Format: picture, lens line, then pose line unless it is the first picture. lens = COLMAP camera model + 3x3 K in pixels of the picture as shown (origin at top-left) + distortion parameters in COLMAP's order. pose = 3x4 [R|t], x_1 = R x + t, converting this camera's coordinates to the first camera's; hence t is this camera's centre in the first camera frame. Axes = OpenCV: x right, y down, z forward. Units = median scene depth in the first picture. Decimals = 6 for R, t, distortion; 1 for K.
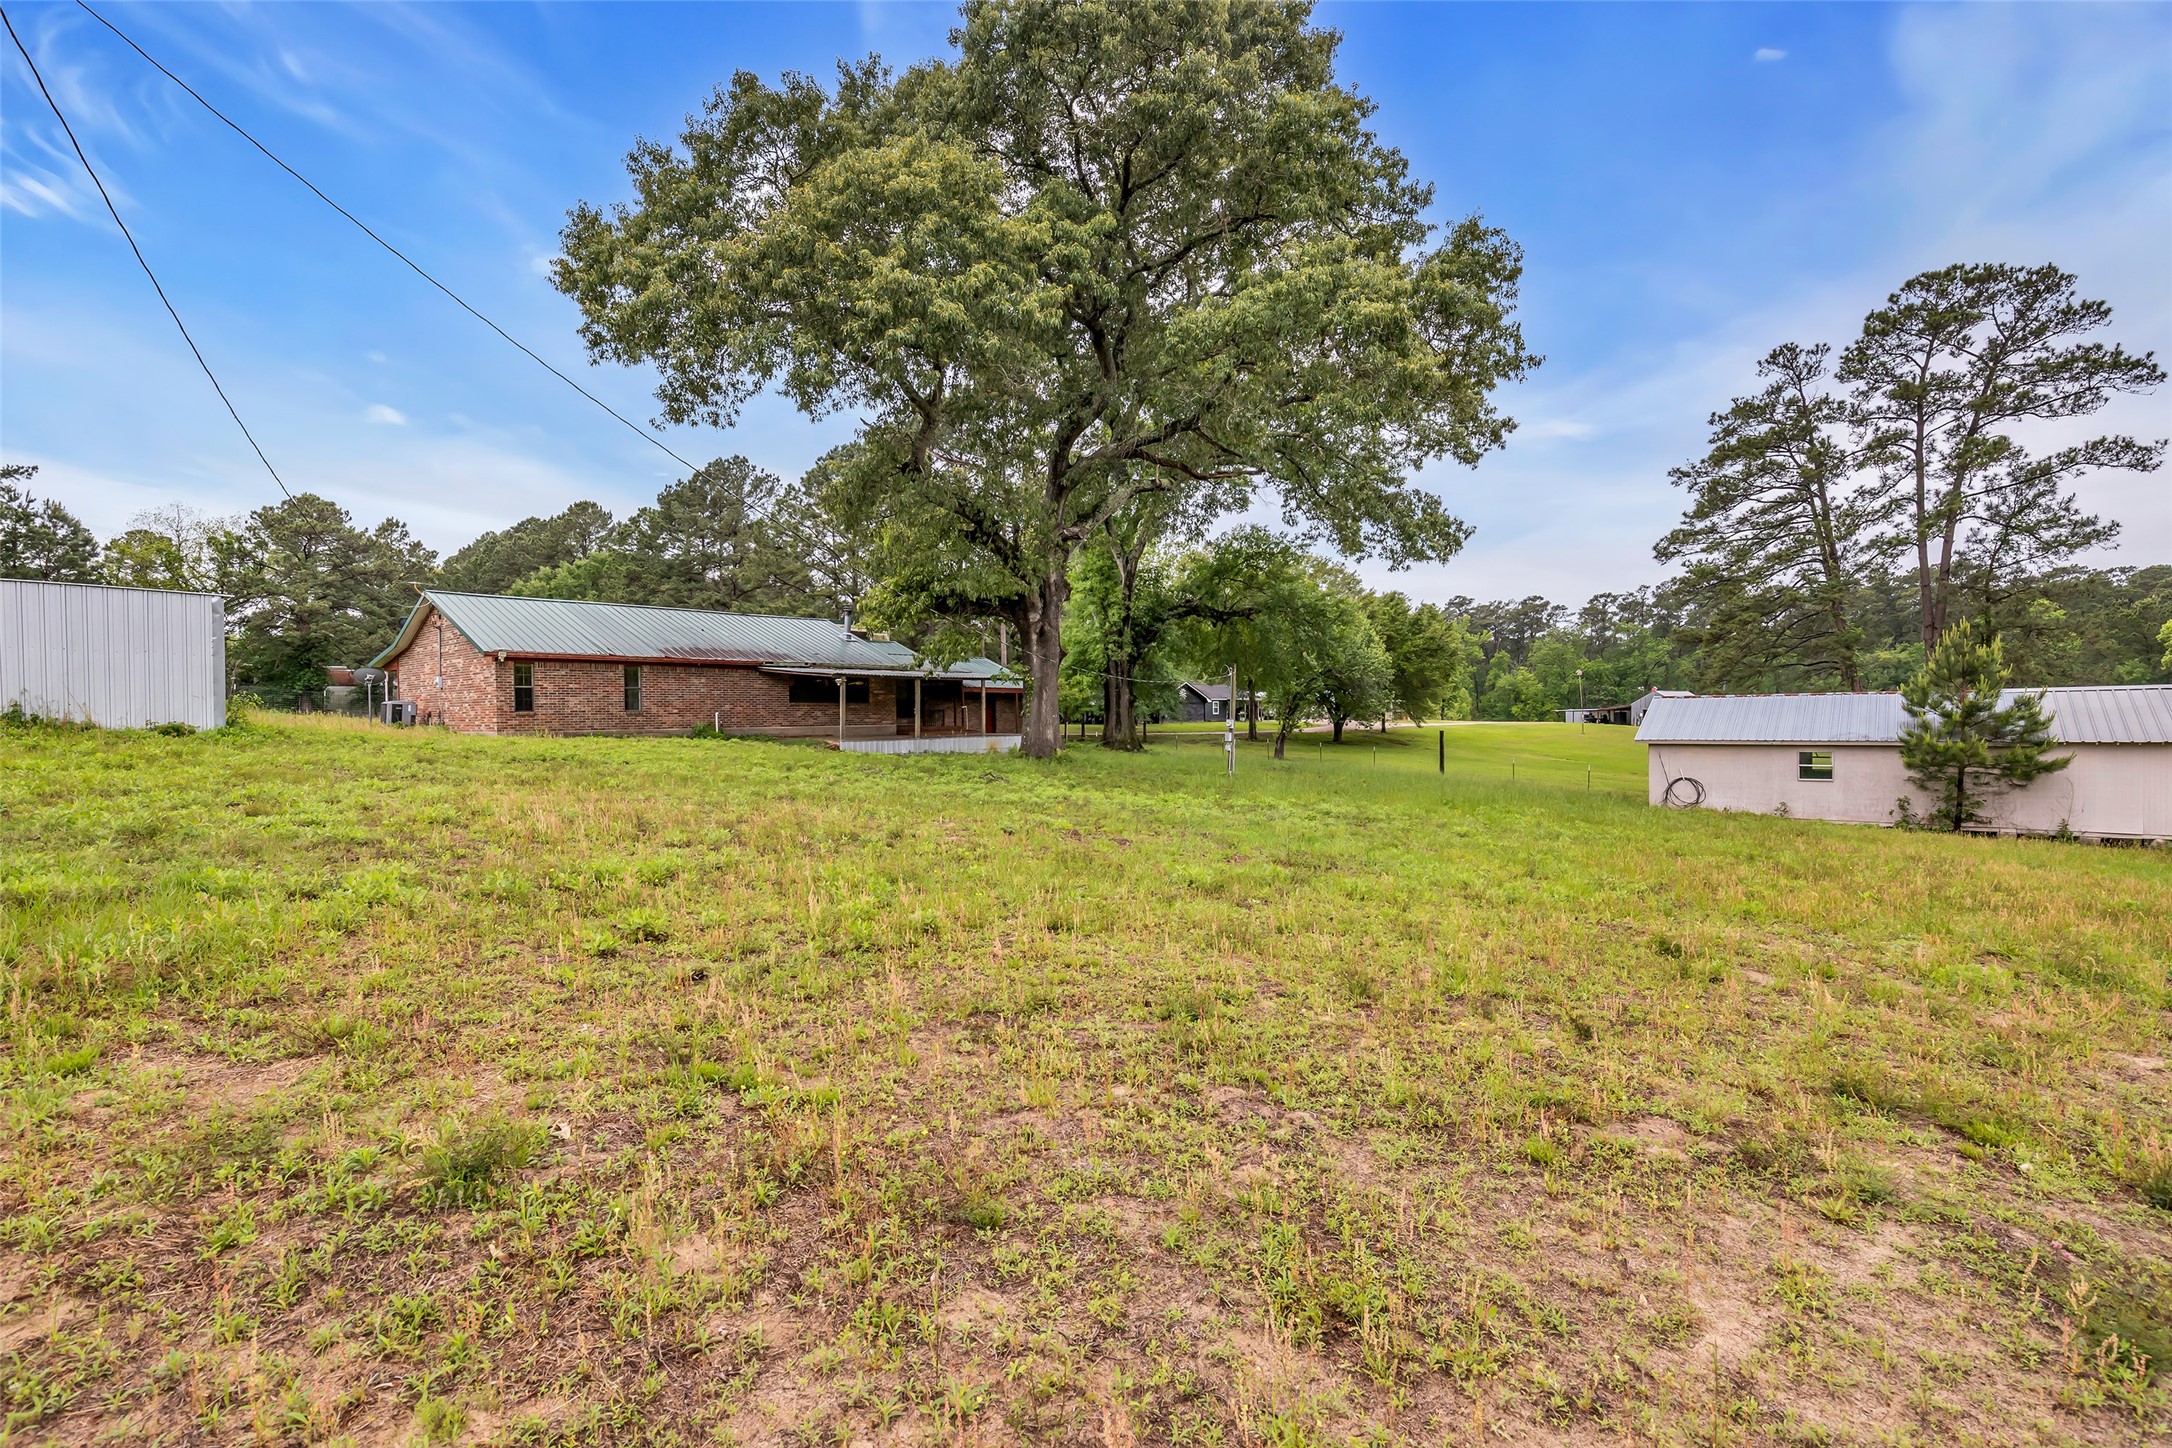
lens RADIAL K [[1008.9, 0, 1078.0], [0, 1008.9, 725.4], [0, 0, 1]] dist [-0.015442, 0.000002]
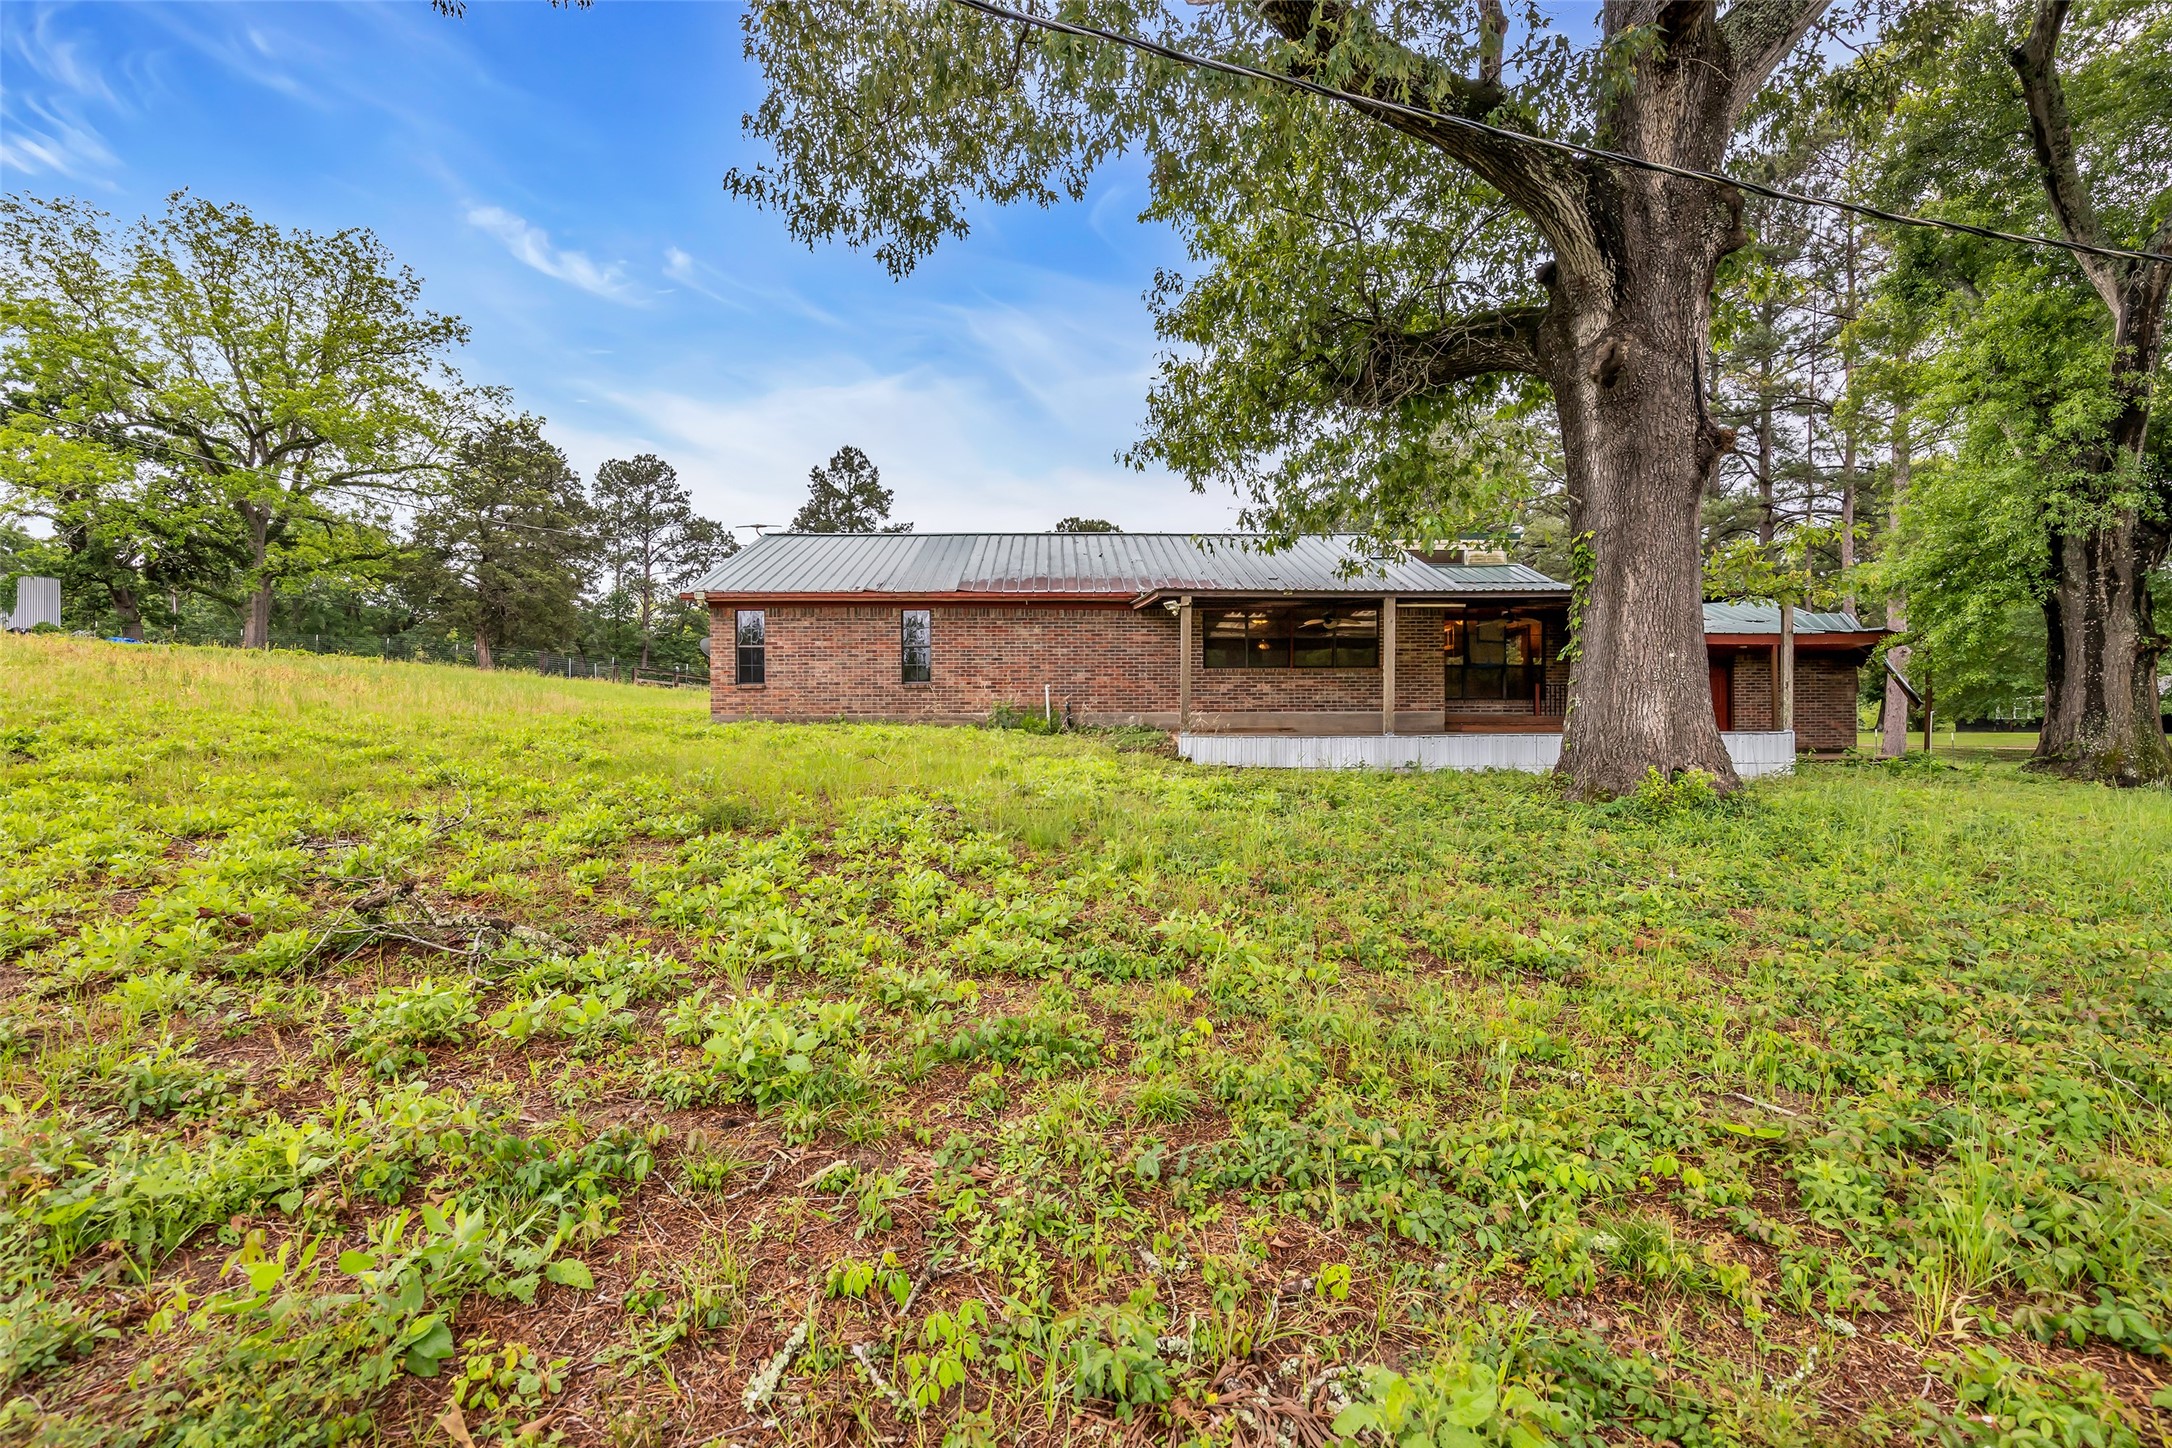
lens RADIAL K [[1008.9, 0, 1078.0], [0, 1008.9, 725.4], [0, 0, 1]] dist [-0.015442, 0.000002]
pose [[0.685465, 0.002791, -0.728100, 0.066181], [-0.012939, 0.999881, -0.008349, 0.014648], [0.727990, 0.015144, 0.685420, 0.650354]]
